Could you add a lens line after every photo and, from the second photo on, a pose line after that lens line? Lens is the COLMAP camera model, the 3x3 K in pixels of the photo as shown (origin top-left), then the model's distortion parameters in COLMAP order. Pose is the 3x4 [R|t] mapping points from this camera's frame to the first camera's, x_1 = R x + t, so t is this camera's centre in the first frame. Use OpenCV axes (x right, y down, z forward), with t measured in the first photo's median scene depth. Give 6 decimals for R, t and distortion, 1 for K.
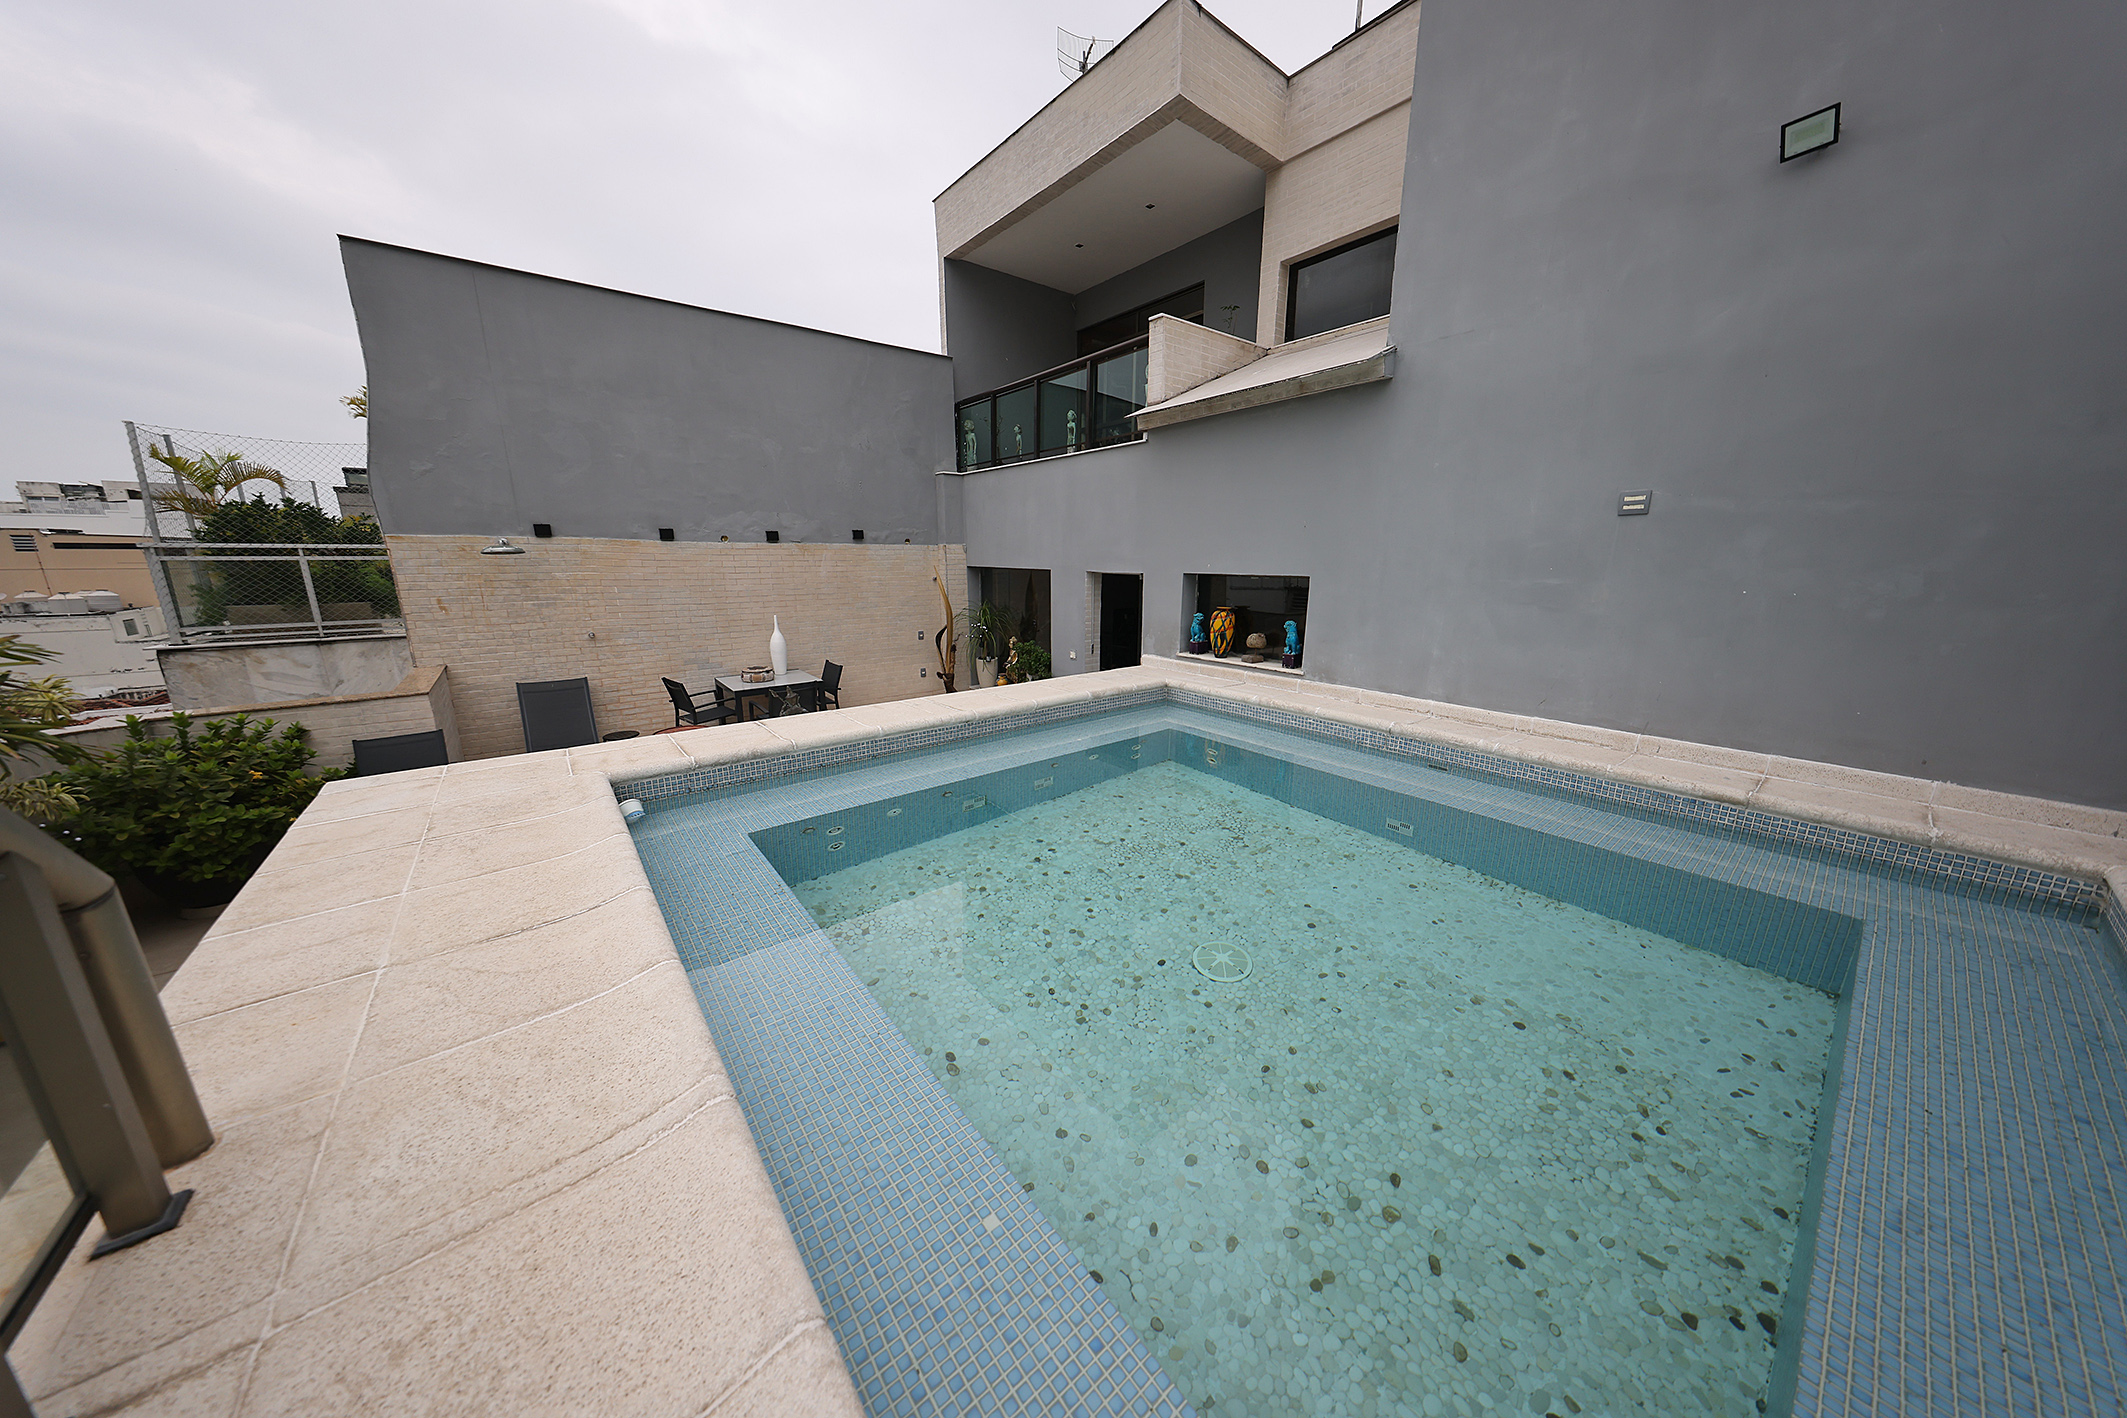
lens RADIAL K [[660.2, 0, 1061.1], [0, 660.2, 704.5], [0, 0, 1]] dist [0.005141, -0.000079]
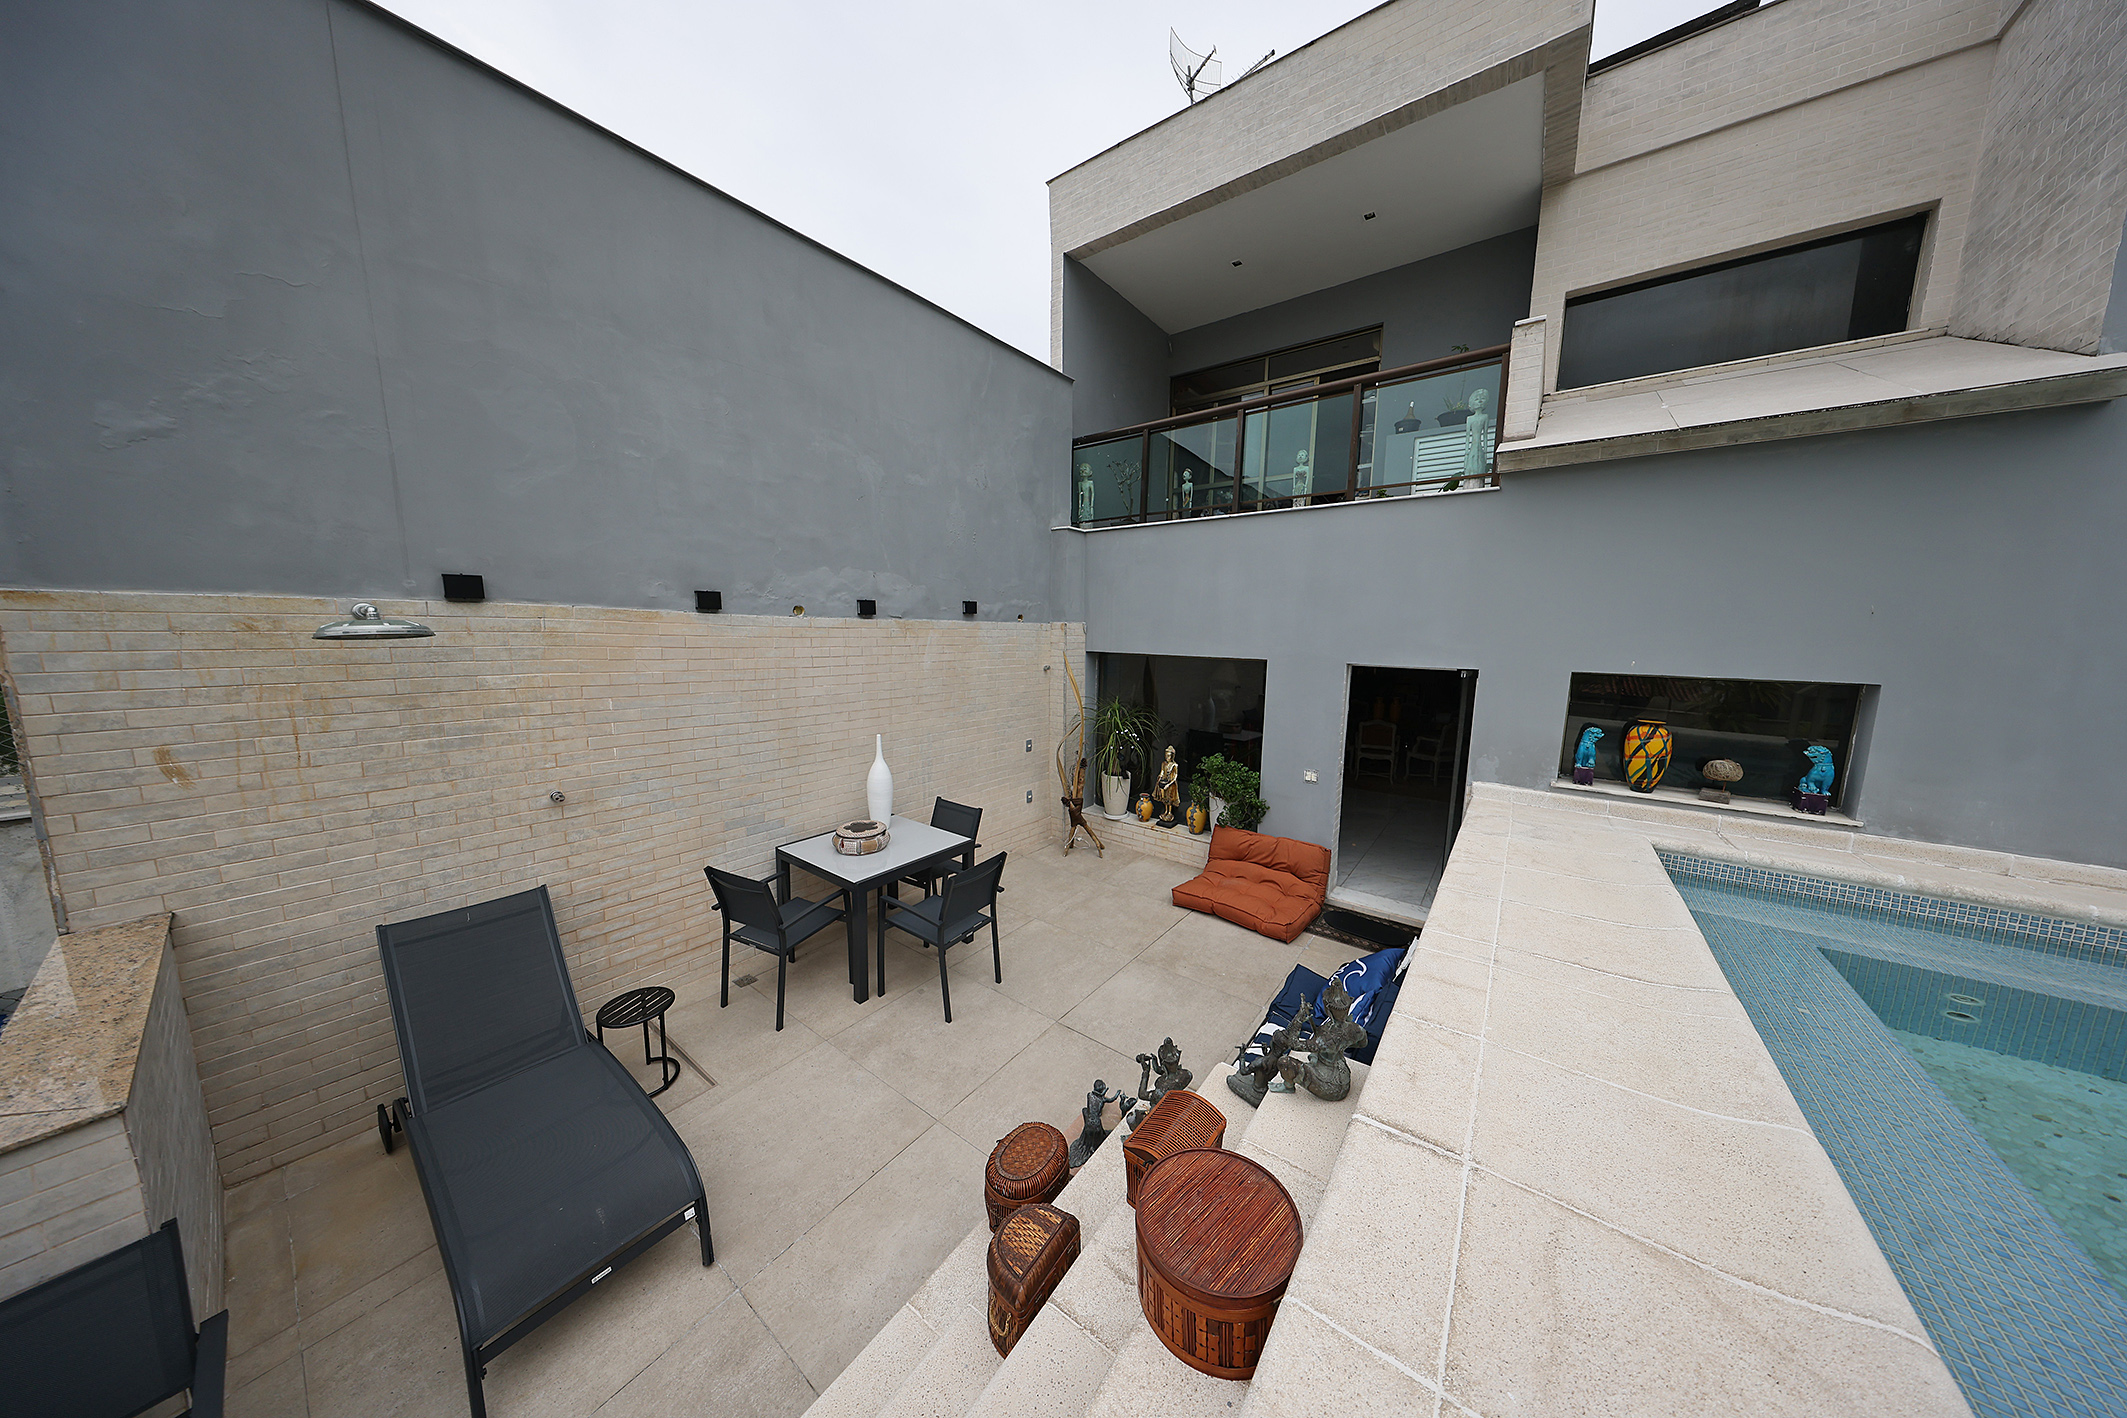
lens RADIAL K [[614.1, 0, 1072.7], [0, 614.1, 711.2], [0, 0, 1]] dist [0.003870, -0.000777]
pose [[0.967777, -0.021580, 0.250881, -0.476208], [0.043509, 0.995666, -0.082192, -0.120960], [-0.248020, 0.090459, 0.964522, 0.479304]]
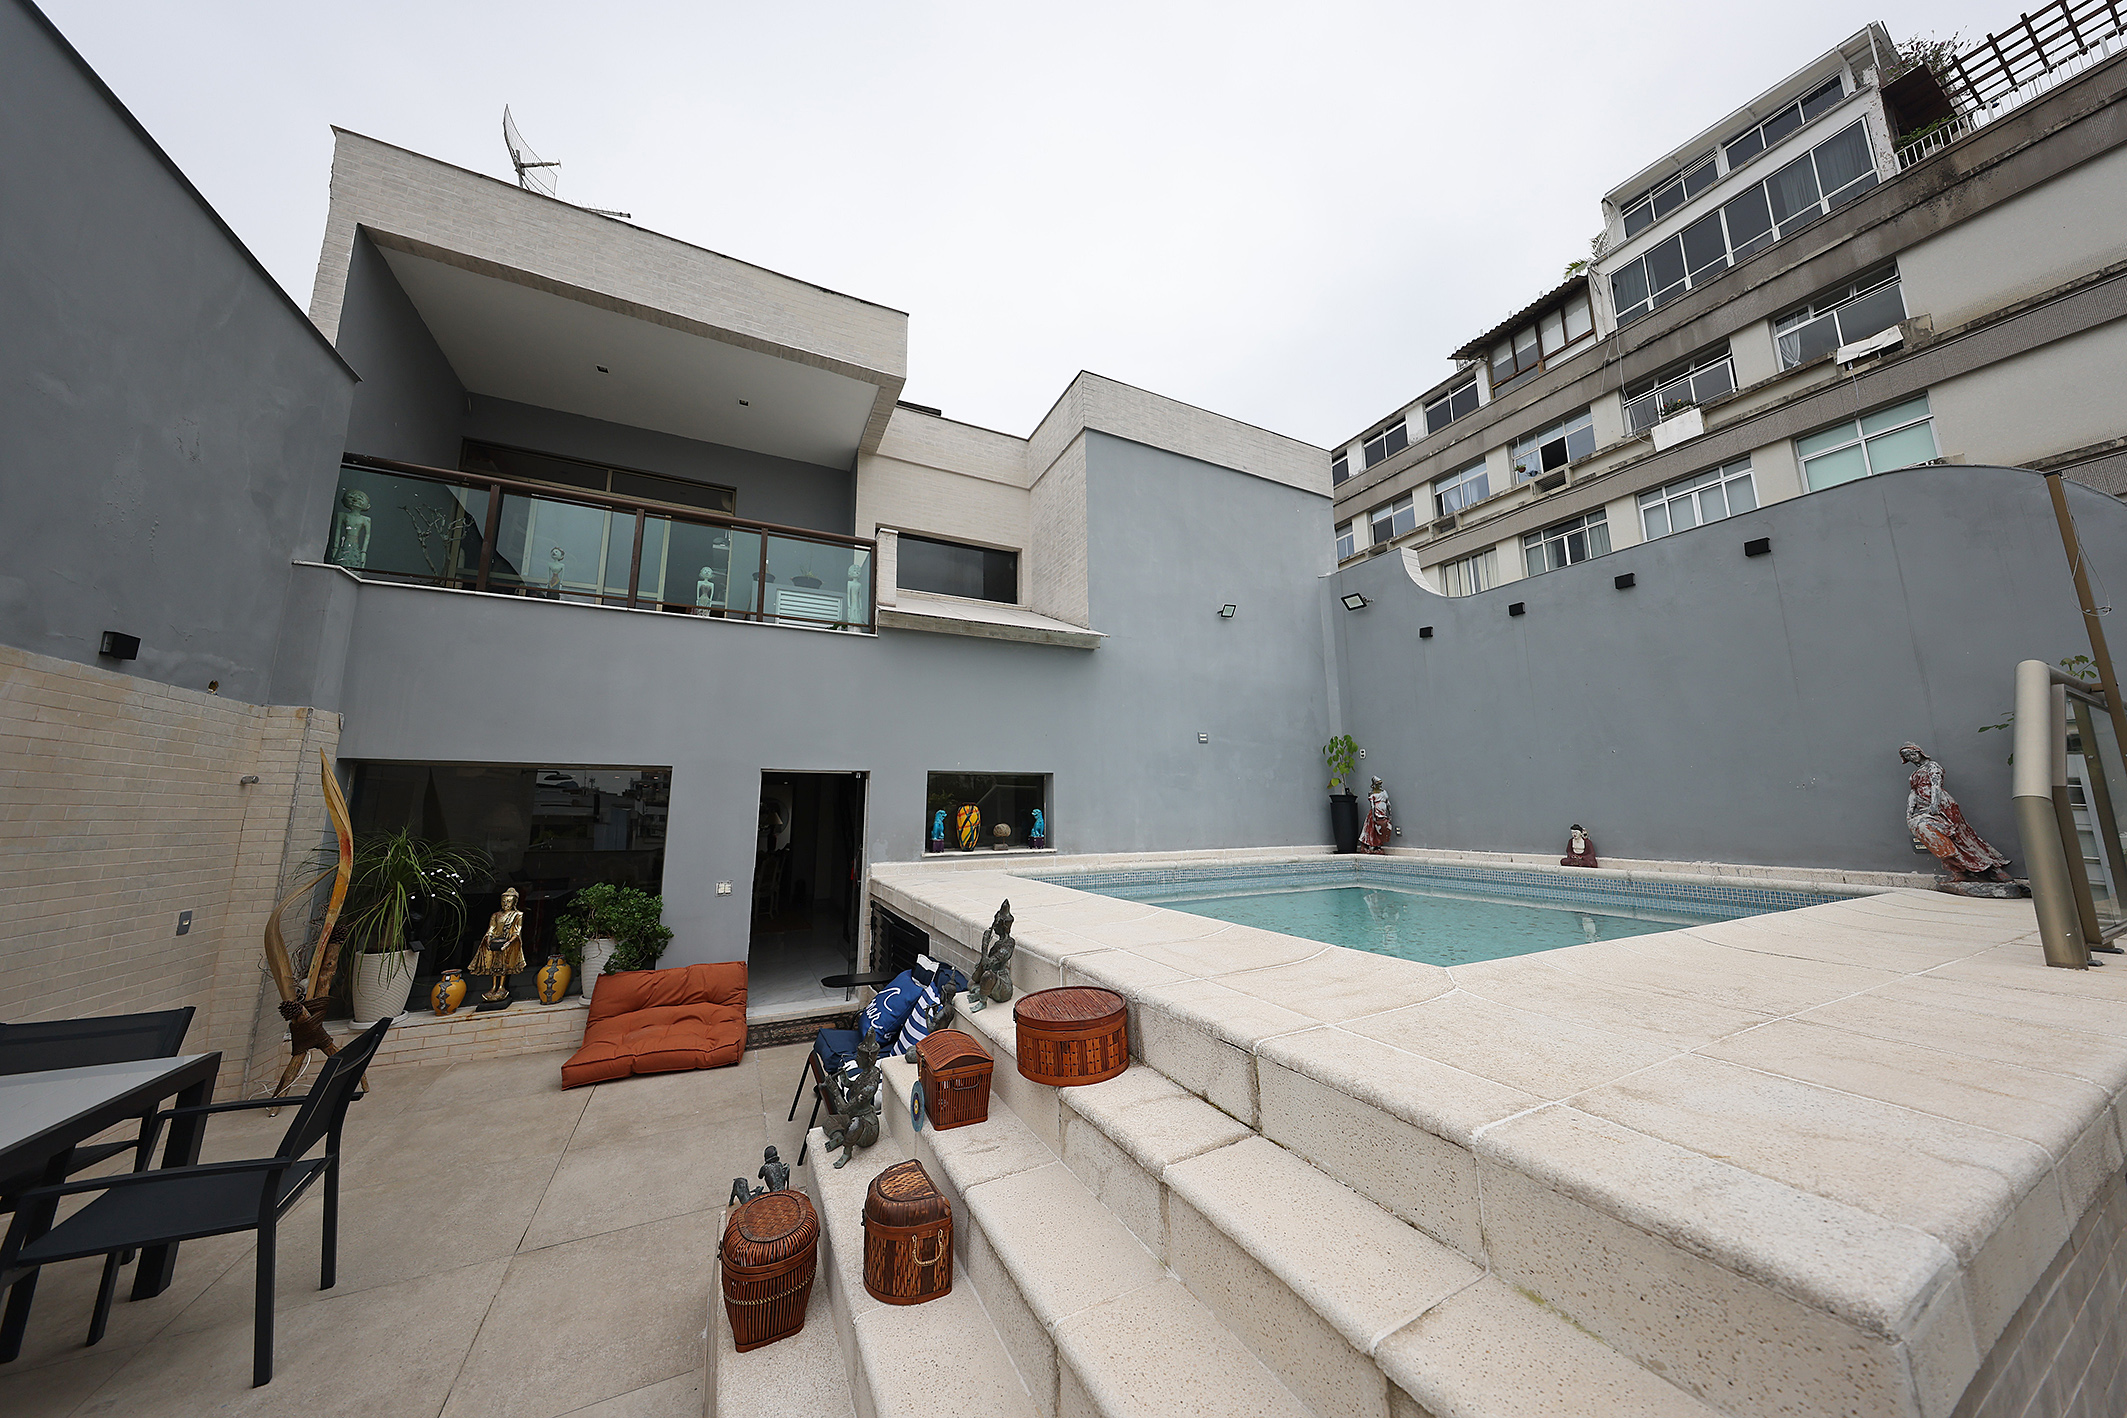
lens RADIAL K [[660.2, 0, 1061.1], [0, 660.2, 704.5], [0, 0, 1]] dist [0.005141, -0.000079]
pose [[0.216379, 0.156009, 0.963764, -0.708515], [0.225831, 0.952381, -0.204868, -0.043710], [-0.949832, 0.261977, 0.170844, 0.588041]]
